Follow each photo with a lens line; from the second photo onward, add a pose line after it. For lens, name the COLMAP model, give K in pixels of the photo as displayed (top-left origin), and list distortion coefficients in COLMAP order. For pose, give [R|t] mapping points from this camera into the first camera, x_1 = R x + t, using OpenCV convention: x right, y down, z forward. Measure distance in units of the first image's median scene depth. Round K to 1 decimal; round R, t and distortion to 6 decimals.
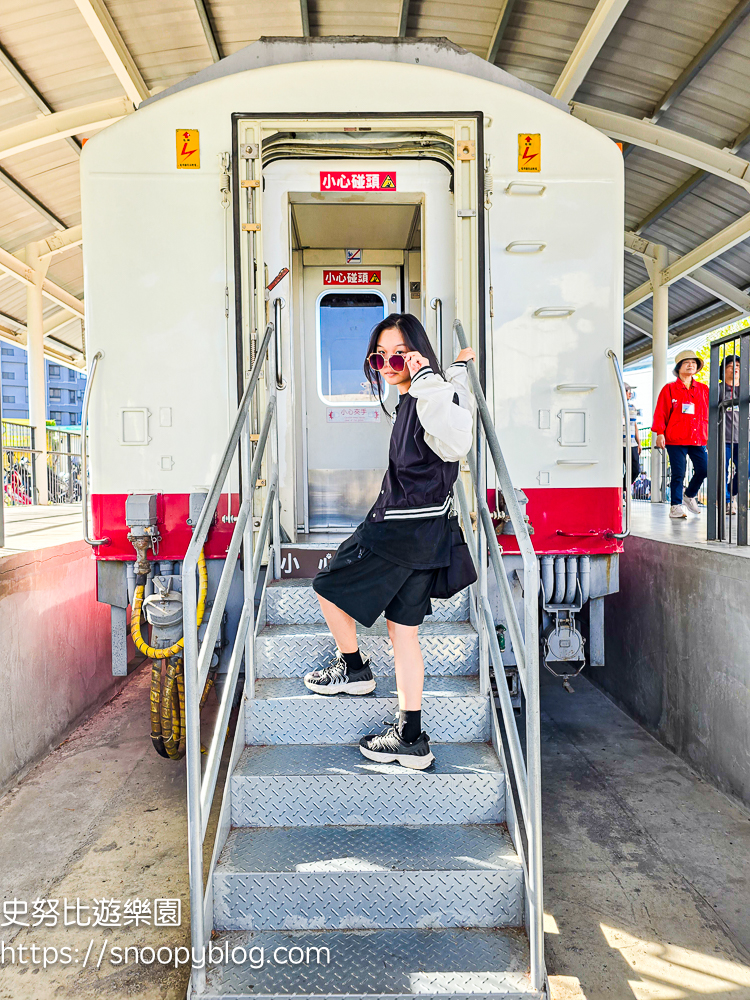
lens RADIAL K [[679.3, 0, 388.7], [0, 679.3, 493.0], [0, 0, 1]] dist [0.067531, -0.067623]
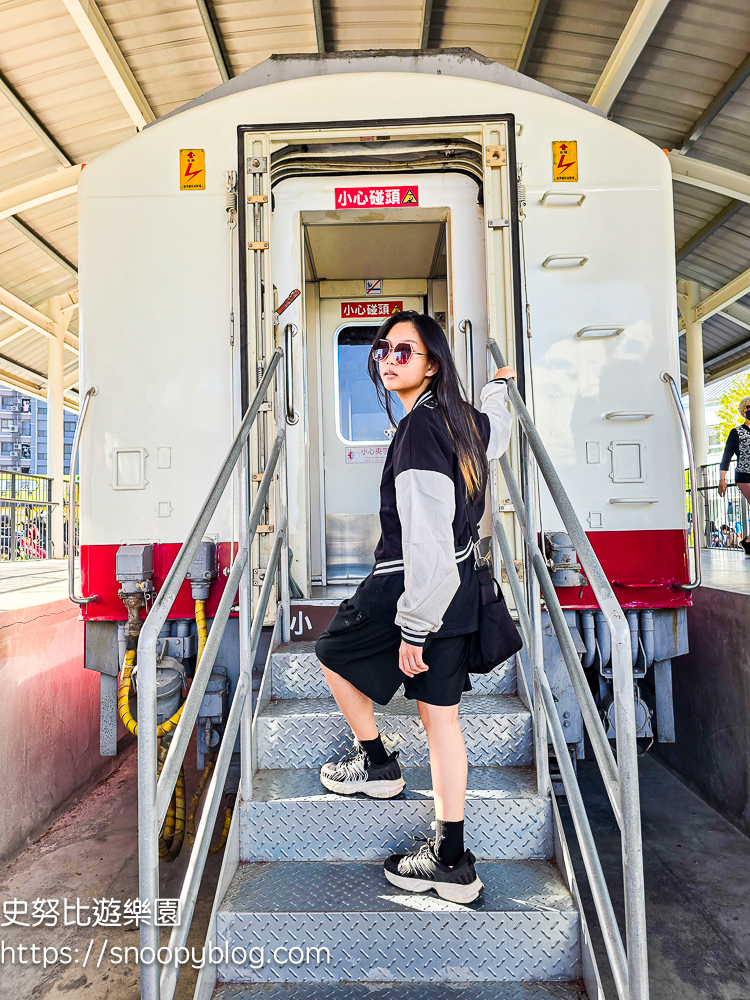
lens RADIAL K [[679.3, 0, 388.7], [0, 679.3, 493.0], [0, 0, 1]] dist [0.067531, -0.067623]
pose [[0.999257, -0.015501, -0.035282, -0.002524], [0.012923, 0.997309, -0.072164, 0.003209], [0.036306, 0.071655, 0.996769, 0.123483]]
